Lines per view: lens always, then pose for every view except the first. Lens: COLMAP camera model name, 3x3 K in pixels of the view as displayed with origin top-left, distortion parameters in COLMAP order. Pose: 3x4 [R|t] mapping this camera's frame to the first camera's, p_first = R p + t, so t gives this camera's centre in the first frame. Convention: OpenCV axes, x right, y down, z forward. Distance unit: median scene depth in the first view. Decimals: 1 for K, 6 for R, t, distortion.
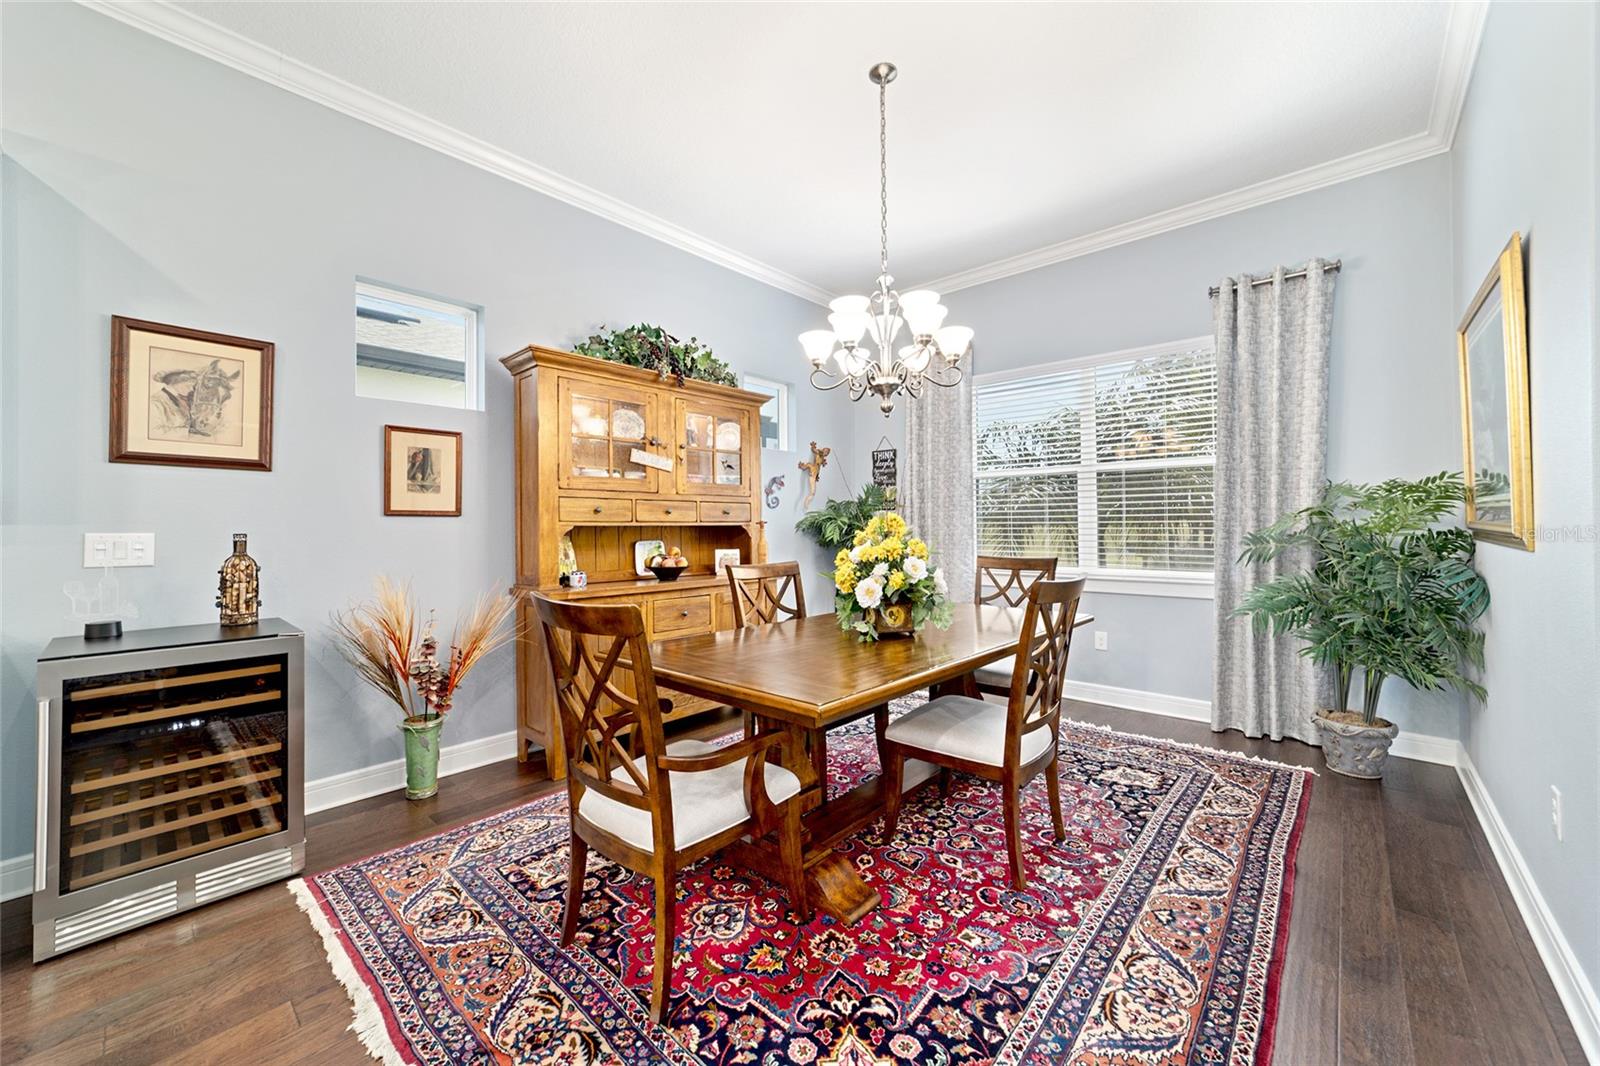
lens RADIAL K [[614.5, 0, 809.4], [0, 614.5, 527.8], [0, 0, 1]] dist [-0.006379, 0.001364]
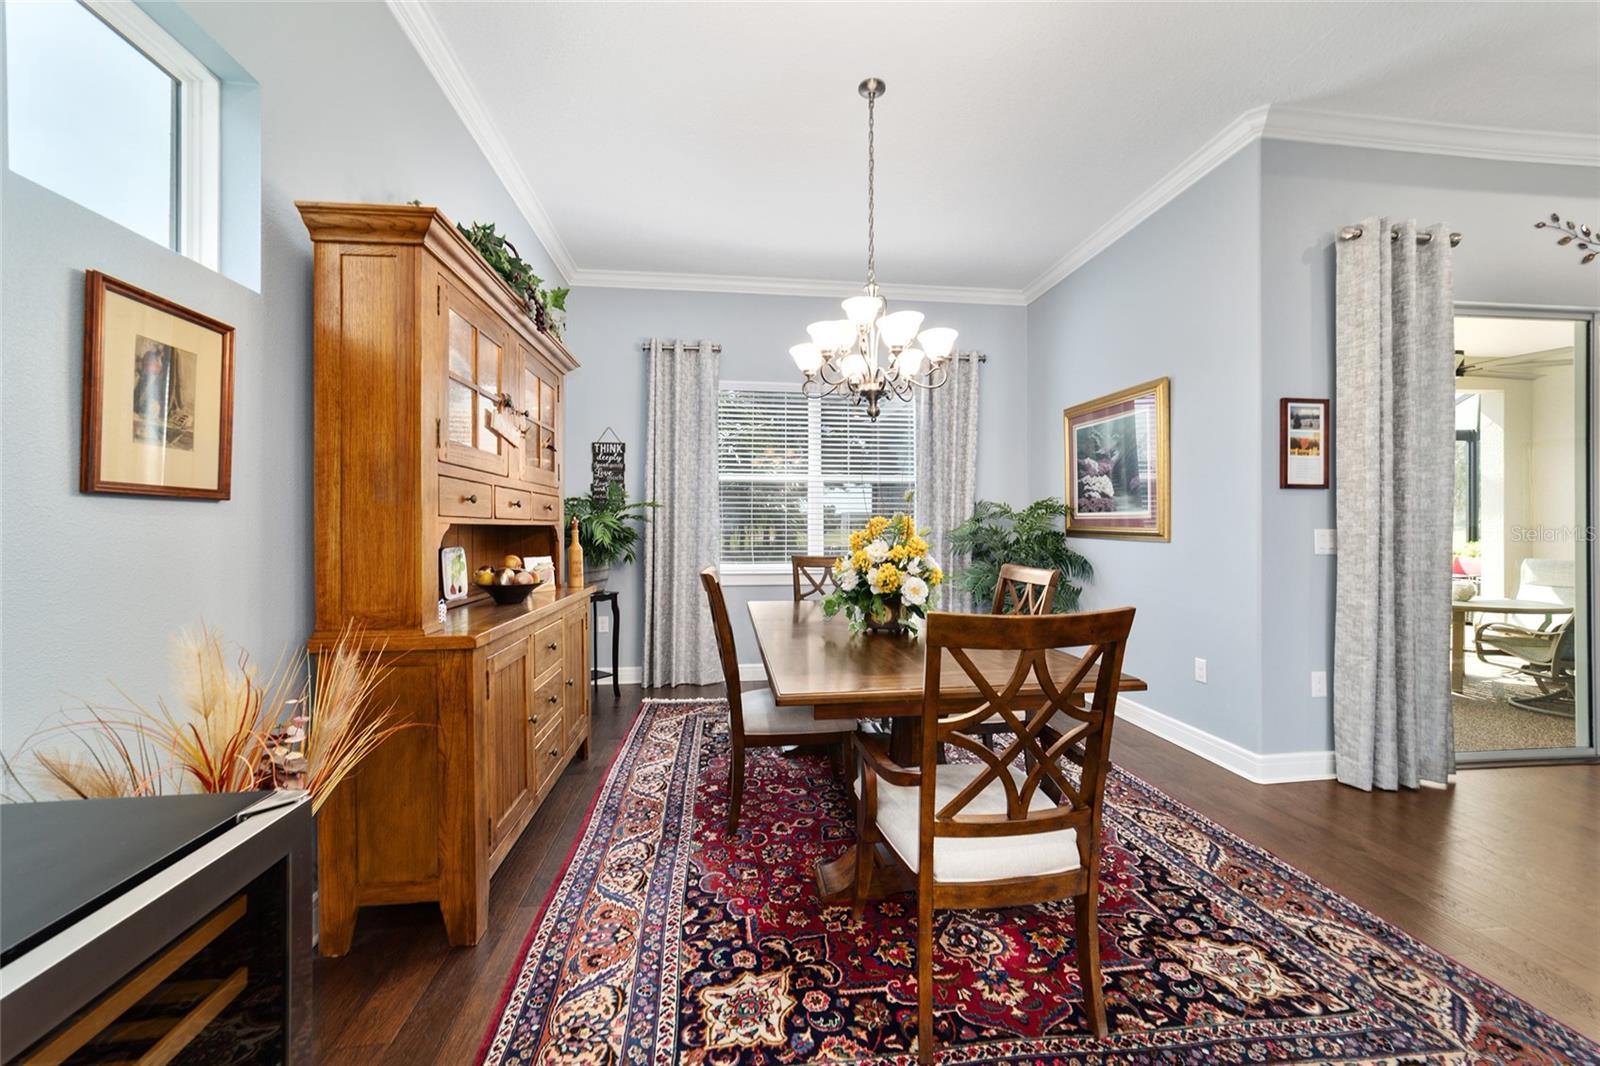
lens RADIAL K [[614.5, 0, 804.6], [0, 614.5, 528.0], [0, 0, 1]] dist [-0.006379, 0.001364]
pose [[0.664714, 0.004026, 0.747087, -0.865265], [0.001012, 0.999980, -0.006289, 0.008757], [-0.747097, 0.004937, 0.664697, 0.476065]]
